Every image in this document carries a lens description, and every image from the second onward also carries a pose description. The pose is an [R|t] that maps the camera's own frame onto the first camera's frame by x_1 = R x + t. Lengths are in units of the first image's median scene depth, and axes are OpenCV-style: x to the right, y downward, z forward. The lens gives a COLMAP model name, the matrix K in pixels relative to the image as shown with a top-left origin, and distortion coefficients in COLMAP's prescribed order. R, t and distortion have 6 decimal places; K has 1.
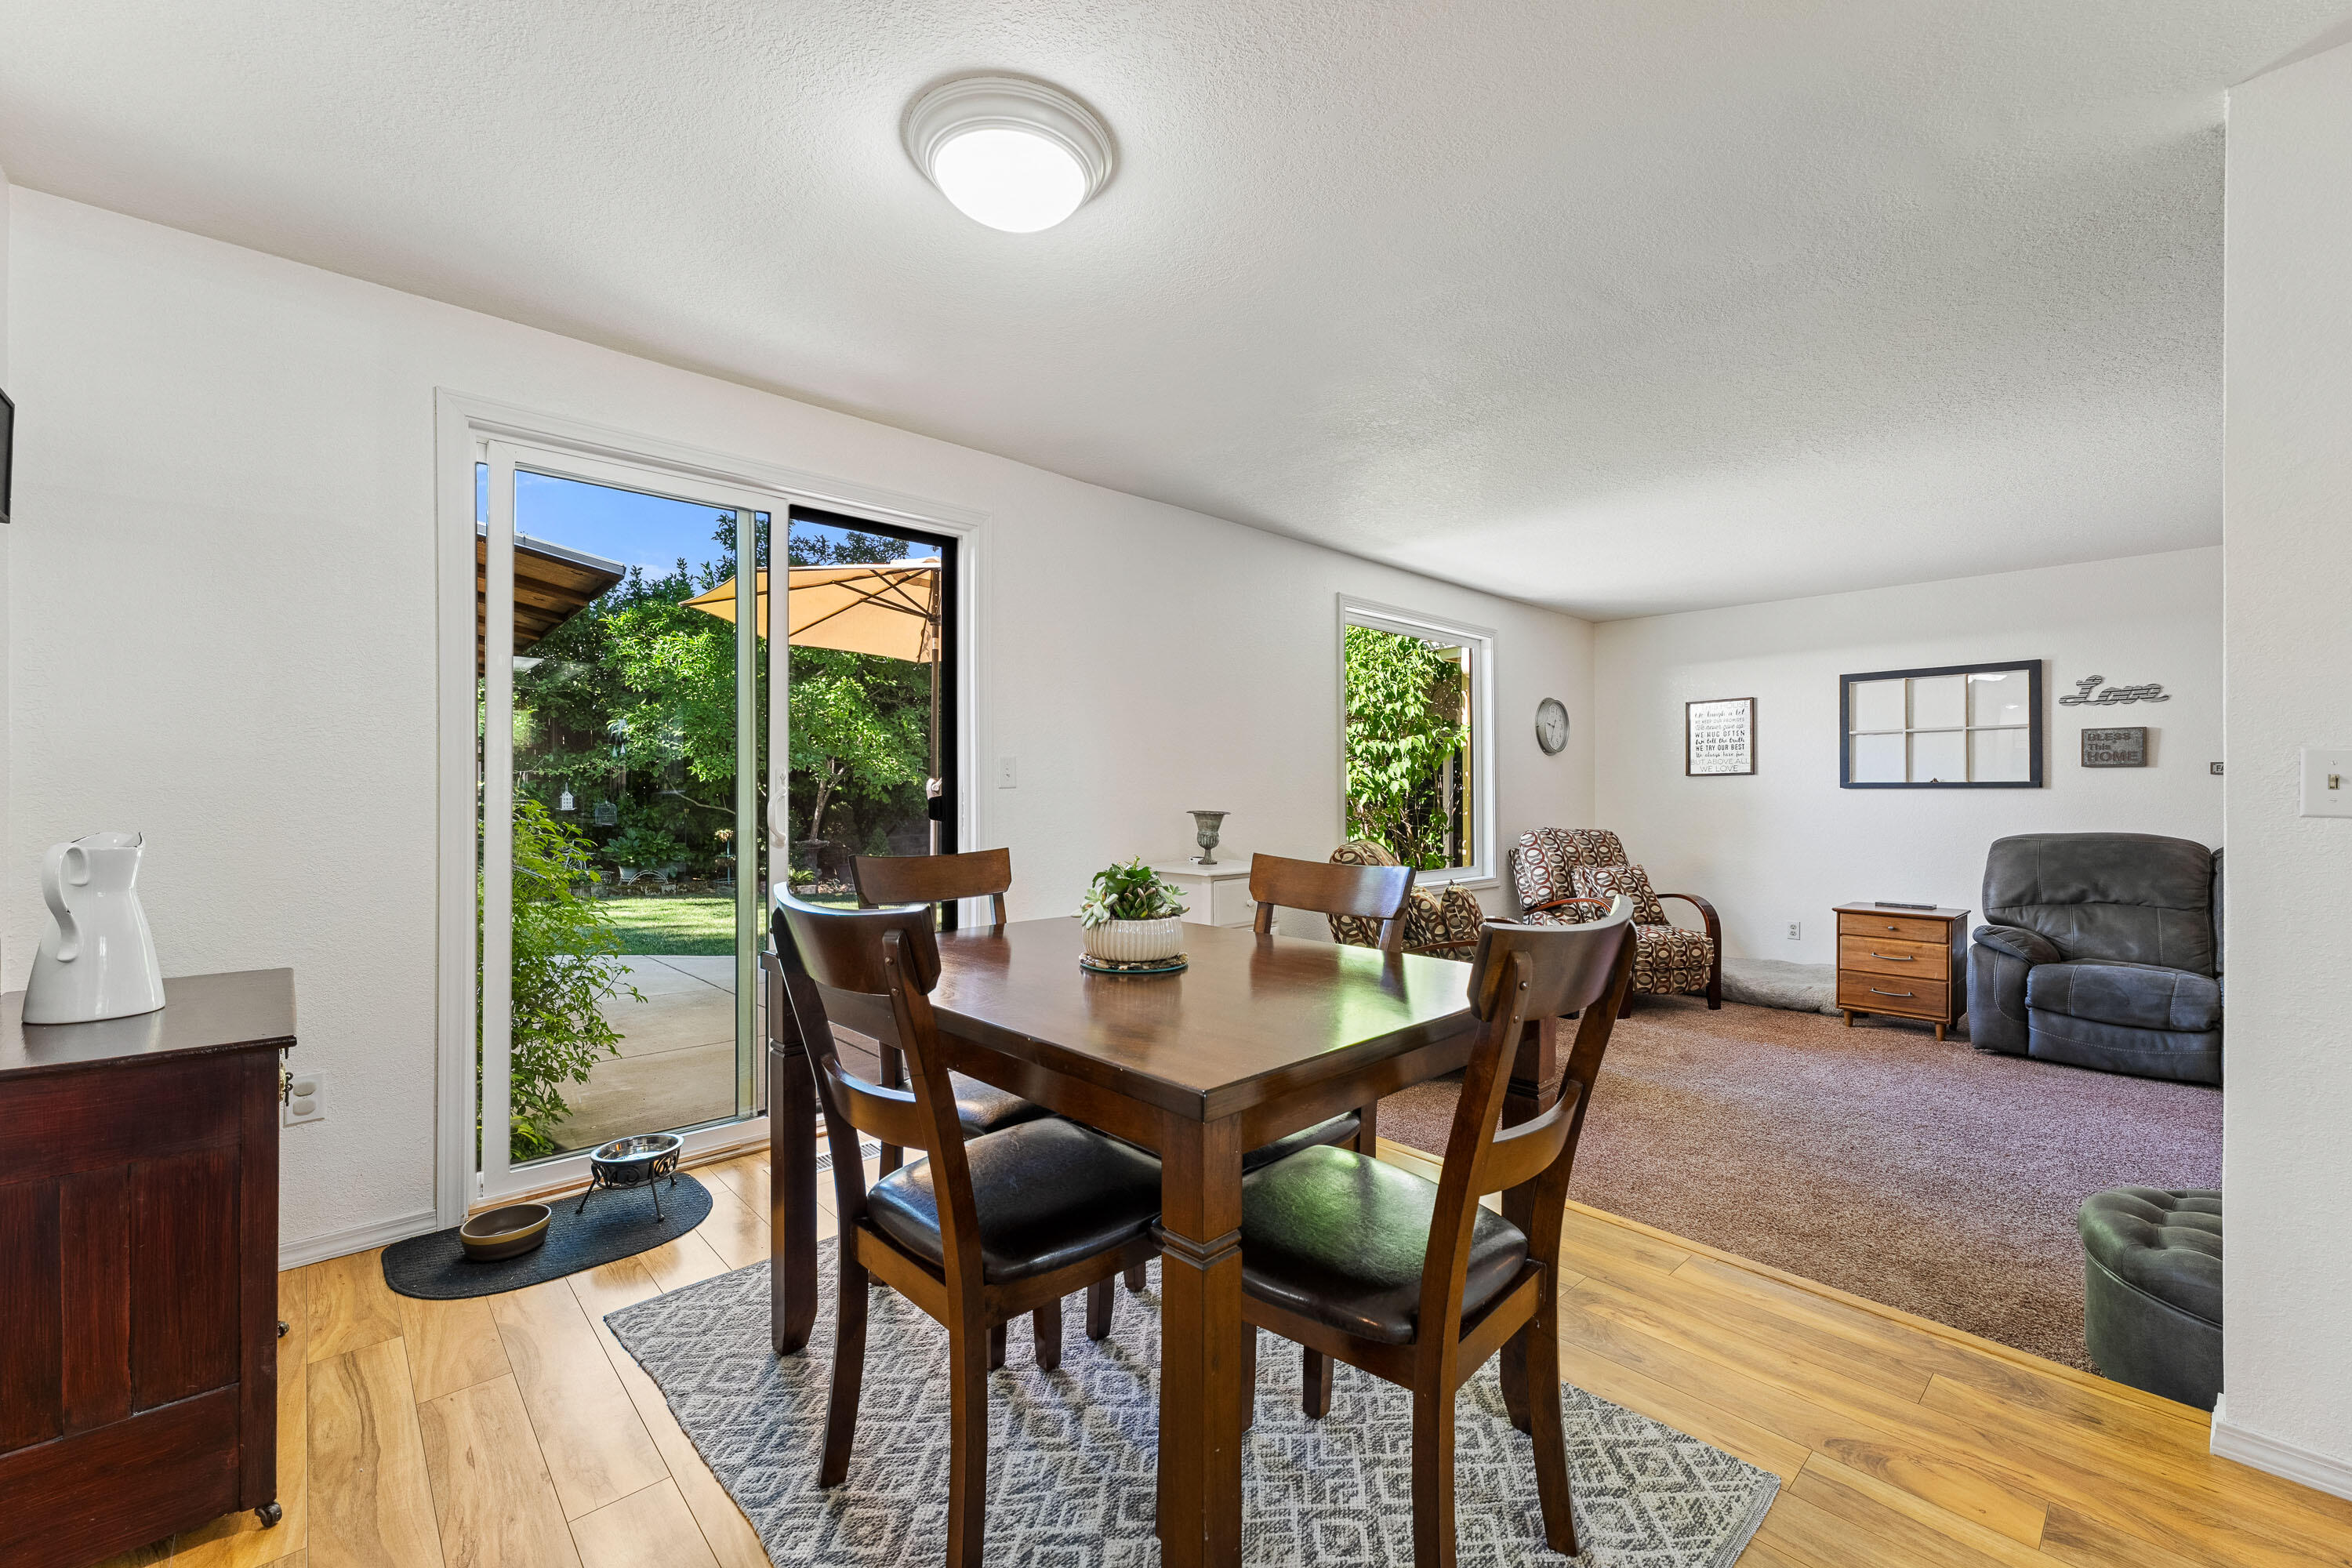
lens RADIAL K [[941.3, 0, 1175.6], [0, 941.3, 788.0], [0, 0, 1]] dist [-0.005270, 0.000056]
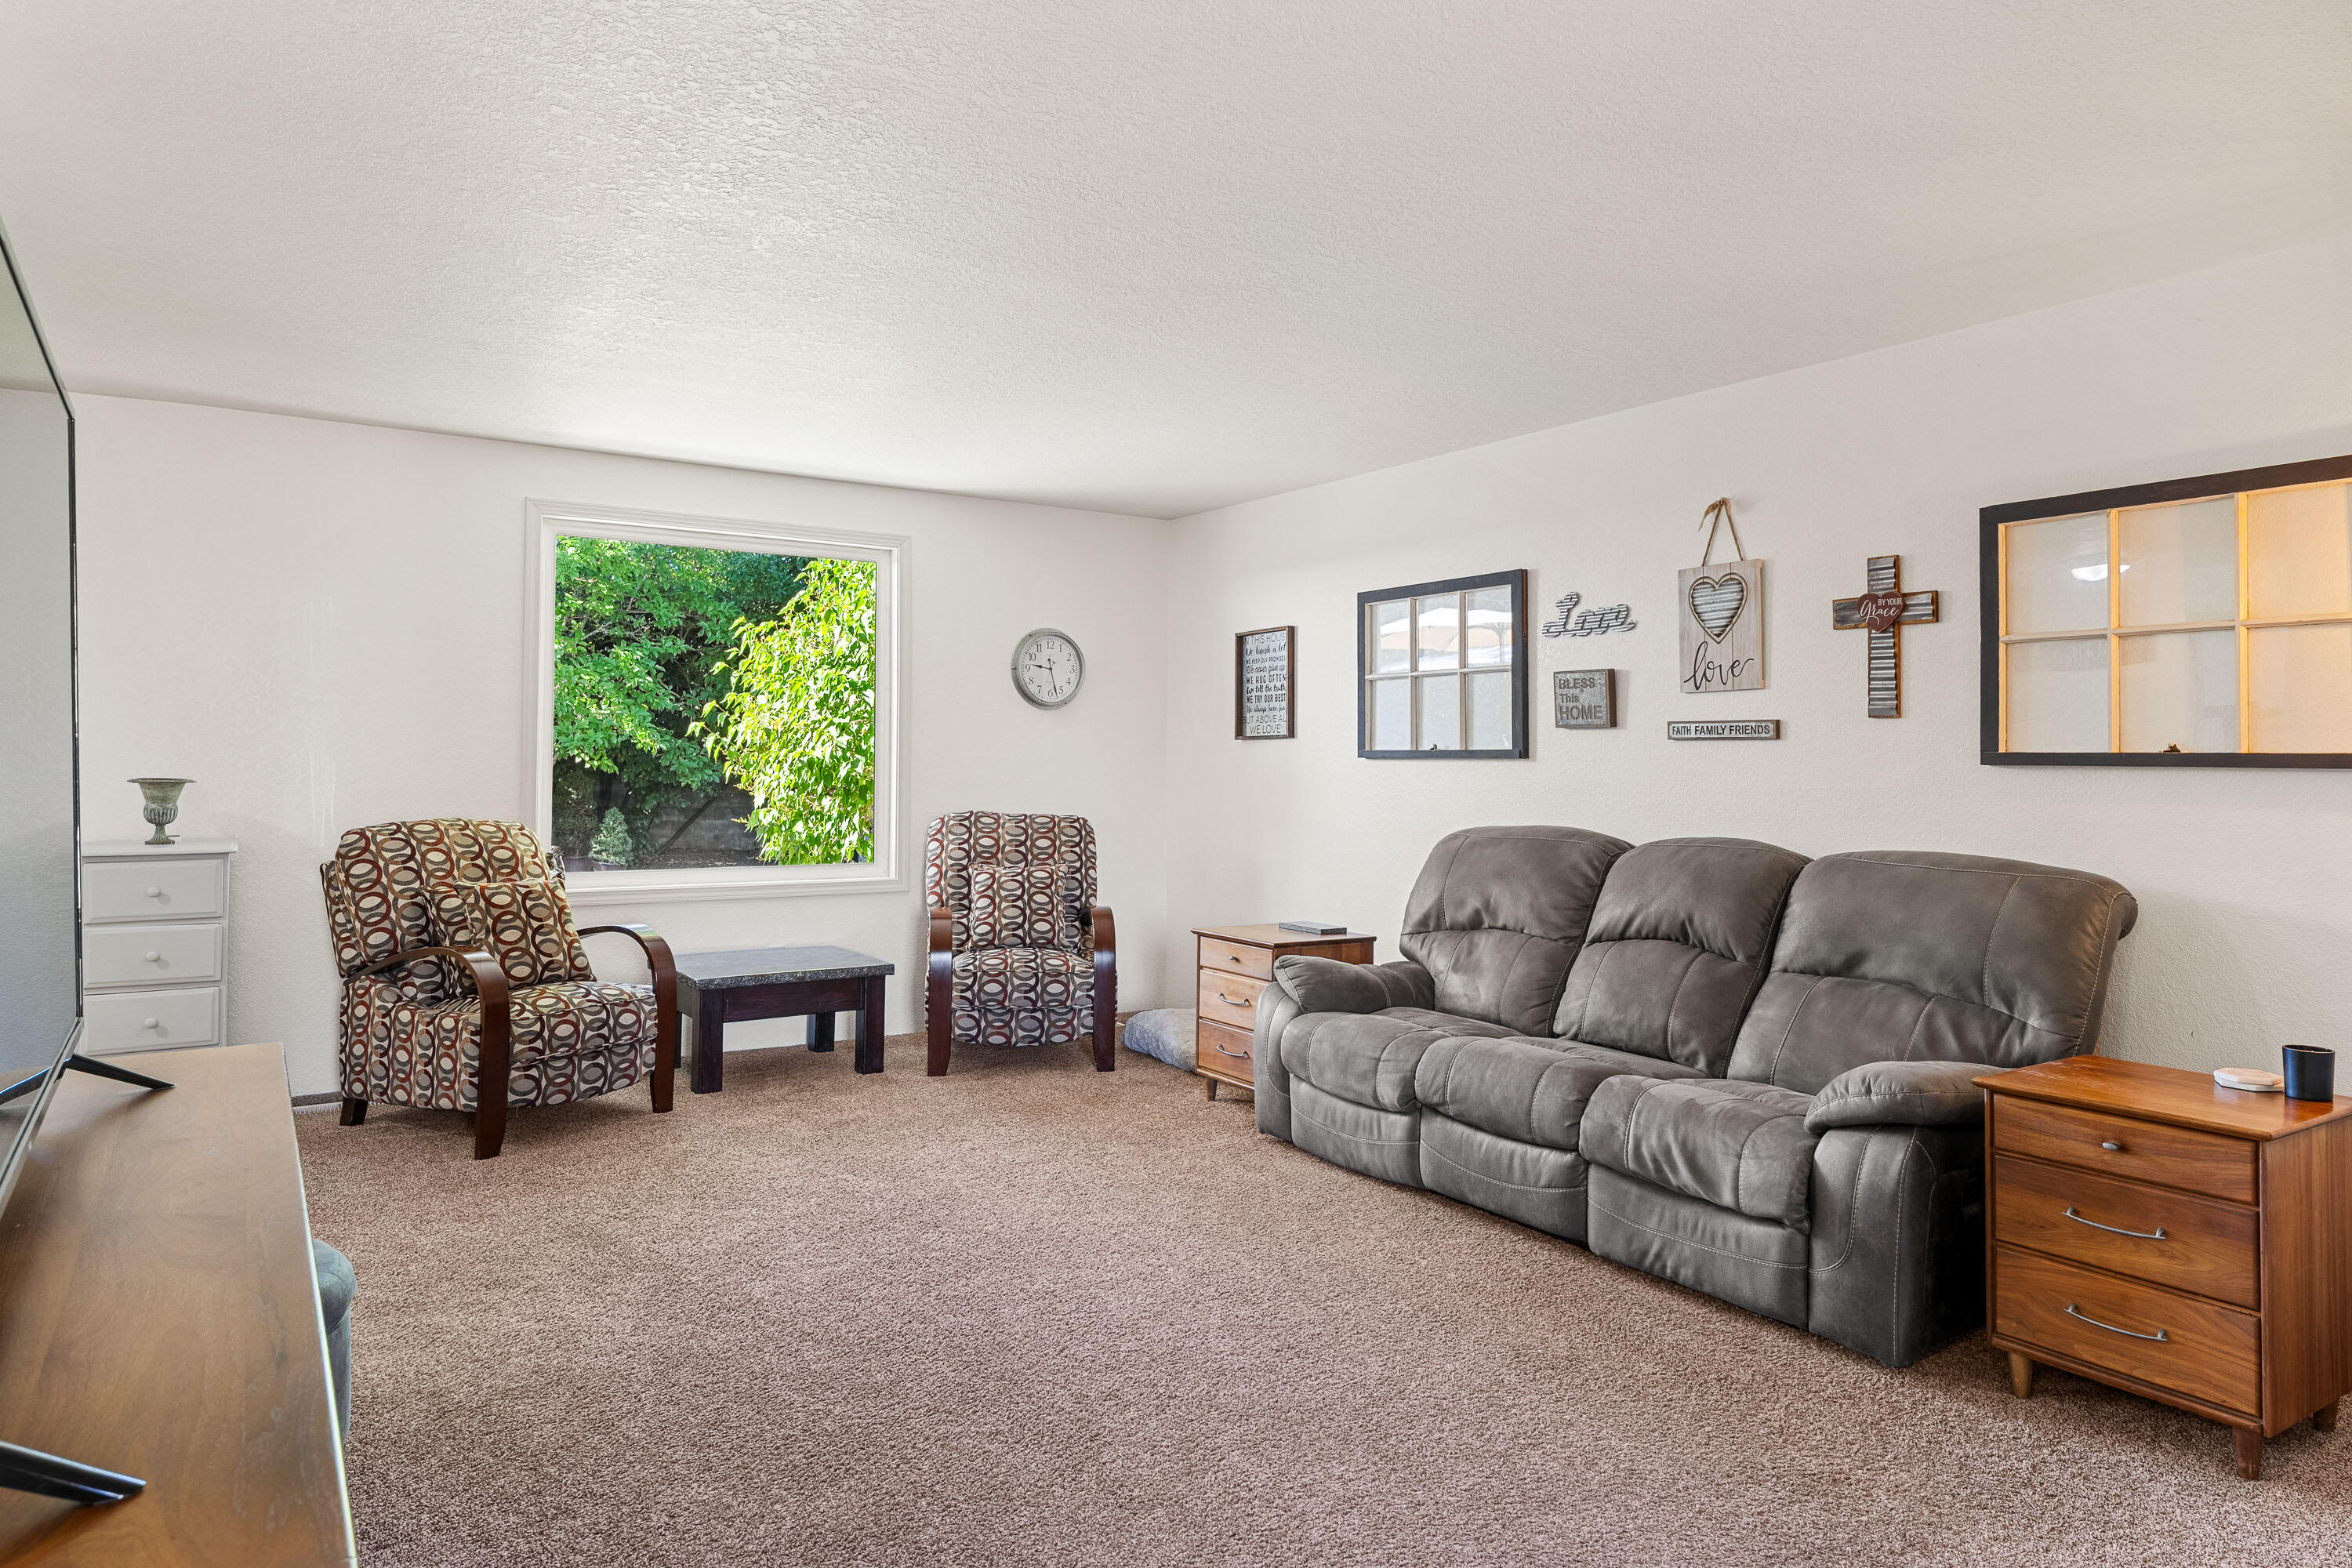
lens RADIAL K [[1439.7, 0, 1173.2], [0, 1439.7, 733.4], [0, 0, 1]] dist [-0.002047, 0.000868]
pose [[0.986621, 0.003967, -0.162983, 0.848060], [-0.006584, 0.999858, -0.015523, -0.000892], [0.162898, 0.016389, 0.986507, -0.061899]]
